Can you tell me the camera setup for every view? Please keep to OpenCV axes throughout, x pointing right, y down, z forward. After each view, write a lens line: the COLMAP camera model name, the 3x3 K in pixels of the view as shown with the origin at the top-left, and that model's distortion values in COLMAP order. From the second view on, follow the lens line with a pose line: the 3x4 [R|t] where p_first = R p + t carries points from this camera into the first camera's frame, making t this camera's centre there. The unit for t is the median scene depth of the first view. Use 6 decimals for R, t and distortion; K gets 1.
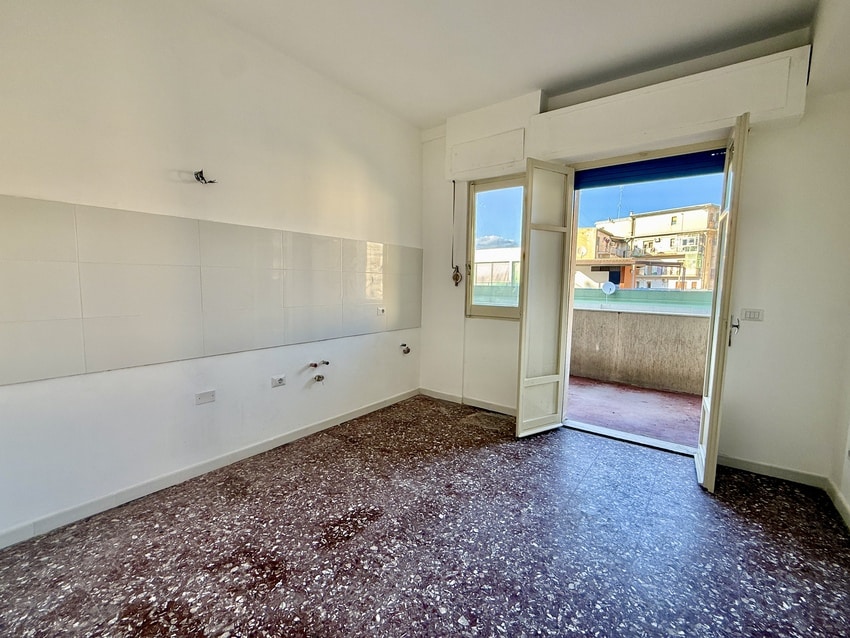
lens RADIAL K [[378.6, 0, 425.7], [0, 378.6, 318.2], [0, 0, 1]] dist [0.000454, -0.000523]
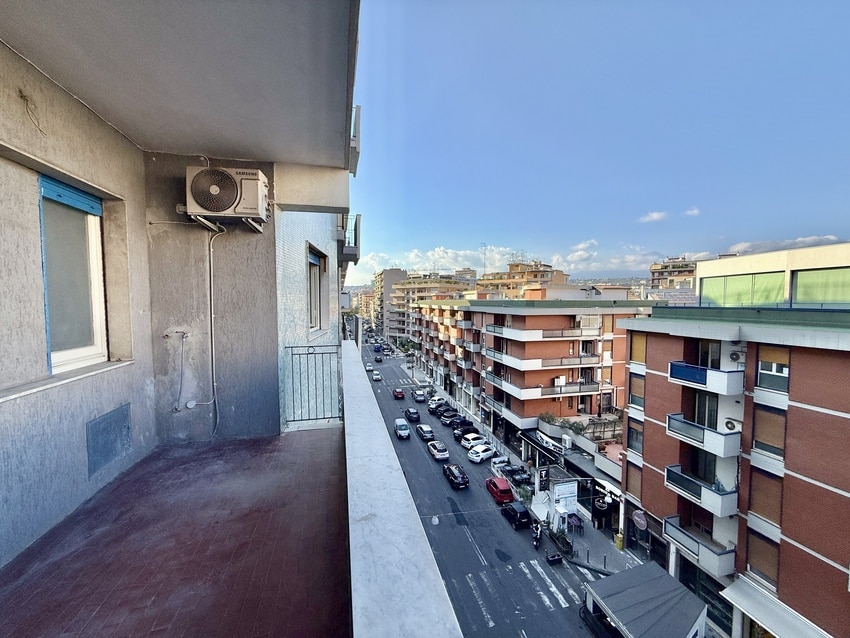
lens RADIAL K [[339.8, 0, 422.7], [0, 339.8, 318.3], [0, 0, 1]] dist [-0.001474, 0.000692]
pose [[0.767189, 0.012883, -0.641292, 0.058989], [-0.045716, 0.998354, -0.034635, -0.008964], [0.639790, 0.055889, 0.766515, 0.074301]]
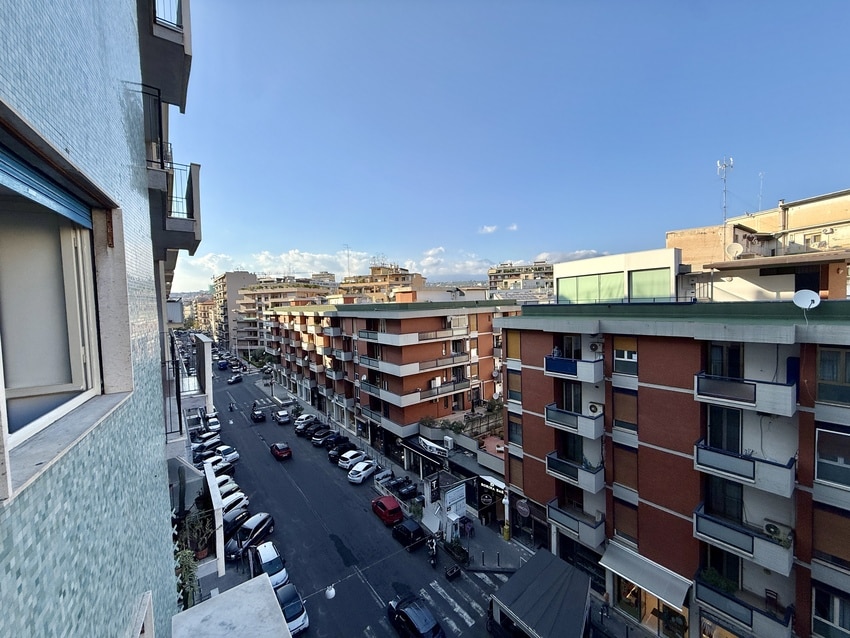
lens RADIAL K [[339.8, 0, 423.3], [0, 339.8, 318.3], [0, 0, 1]] dist [-0.001474, 0.000692]
pose [[0.958076, -0.038109, -0.283969, 0.010458], [0.024761, 0.998420, -0.050451, -0.014344], [0.285443, 0.041305, 0.957505, 0.110590]]
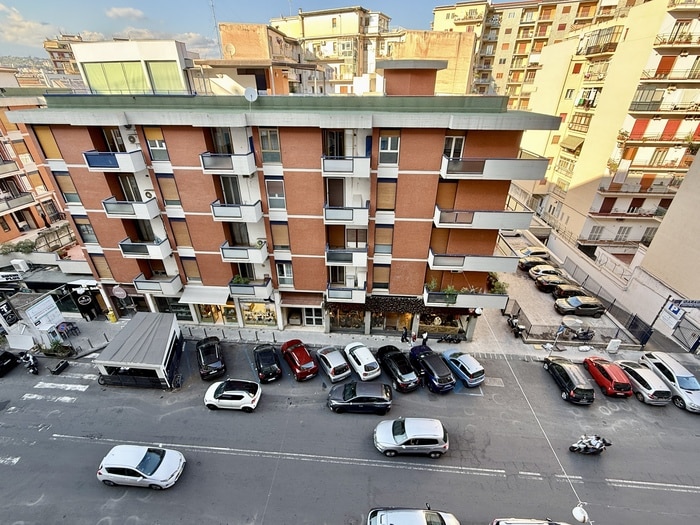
lens RADIAL K [[311.8, 0, 350.7], [0, 311.8, 262.0], [0, 0, 1]] dist [0.000454, -0.000523]
pose [[0.843828, -0.272462, 0.462297, 0.087785], [0.063641, 0.906241, 0.417943, -0.003508], [-0.532826, -0.323251, 0.782052, 0.042495]]
